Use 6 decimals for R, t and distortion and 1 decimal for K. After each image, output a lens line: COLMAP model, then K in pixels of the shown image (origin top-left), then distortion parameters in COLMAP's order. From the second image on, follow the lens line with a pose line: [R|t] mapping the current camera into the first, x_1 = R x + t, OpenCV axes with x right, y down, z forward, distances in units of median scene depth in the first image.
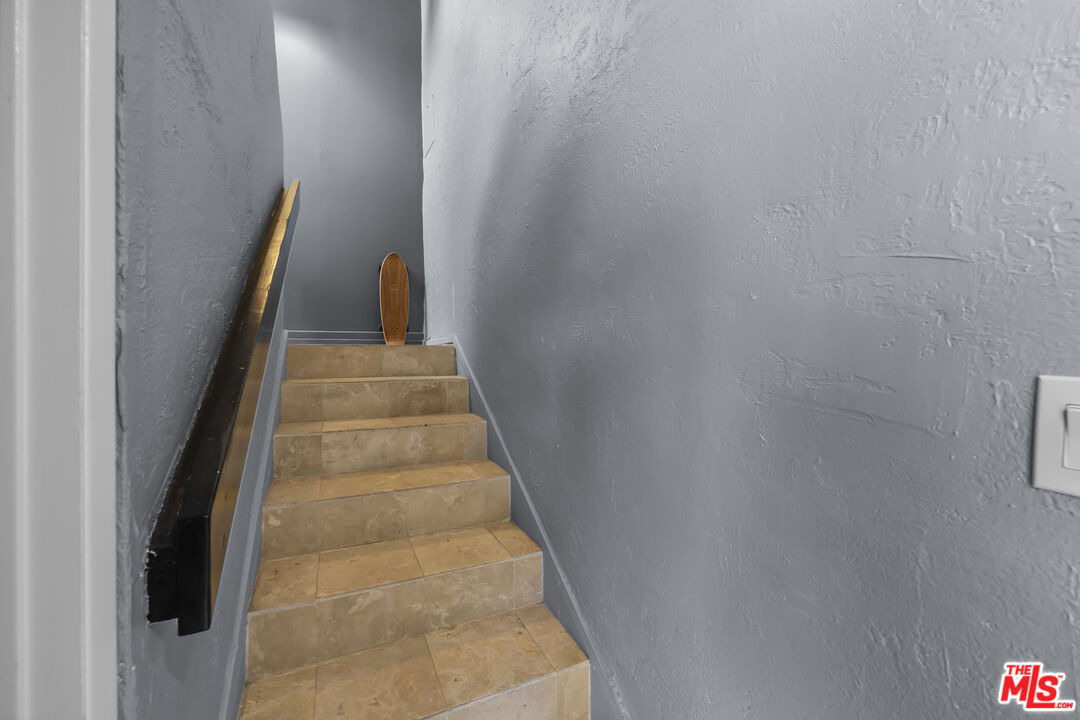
lens RADIAL K [[438.9, 0, 534.1], [0, 438.9, 349.9], [0, 0, 1]] dist [-0.000046, -0.000254]
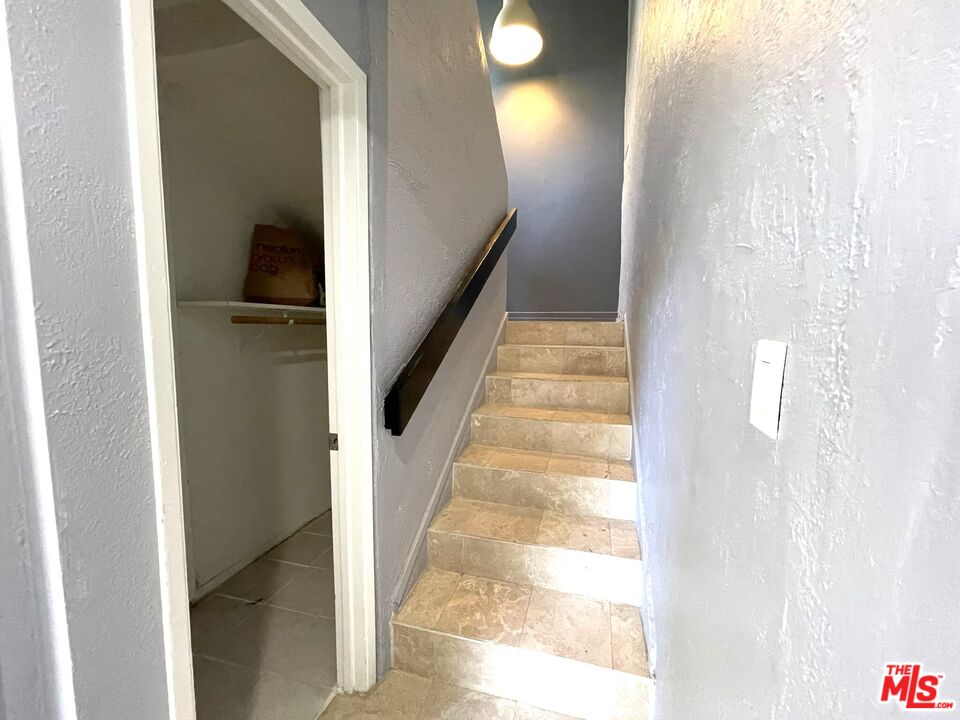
lens RADIAL K [[381.8, 0, 480.0], [0, 381.8, 360.0], [0, 0, 1]] dist [0.000267, -0.000021]
pose [[0.758346, 0.064915, -0.648612, 0.370732], [-0.010560, 0.996122, 0.087349, 0.010179], [0.651767, -0.059391, 0.756090, -0.114142]]
